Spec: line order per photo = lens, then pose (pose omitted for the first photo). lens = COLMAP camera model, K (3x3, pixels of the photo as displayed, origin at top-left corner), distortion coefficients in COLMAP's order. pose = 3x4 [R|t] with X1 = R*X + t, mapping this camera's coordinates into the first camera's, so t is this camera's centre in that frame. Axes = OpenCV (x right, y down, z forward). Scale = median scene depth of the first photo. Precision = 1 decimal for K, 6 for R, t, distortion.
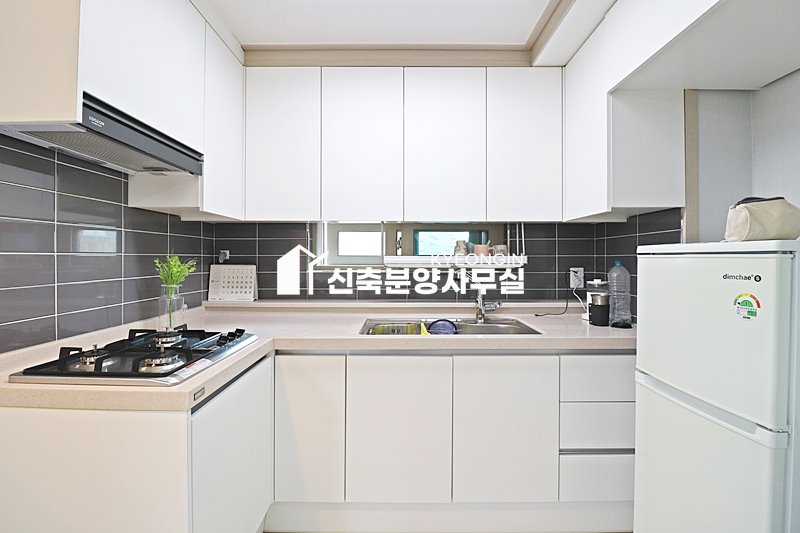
lens RADIAL K [[370.4, 0, 402.9], [0, 370.4, 259.8], [0, 0, 1]] dist [-0.000666, -0.015749]
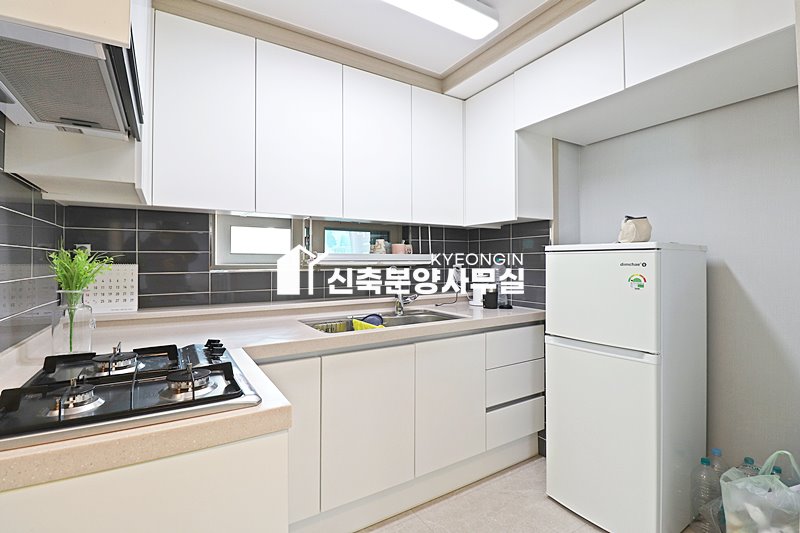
lens RADIAL K [[370.4, 0, 402.9], [0, 370.4, 259.8], [0, 0, 1]] dist [-0.000666, -0.015749]
pose [[0.846716, -0.000440, 0.532046, -0.472032], [0.005345, 0.999956, -0.007681, 0.019373], [-0.532019, 0.009347, 0.846681, 0.084007]]
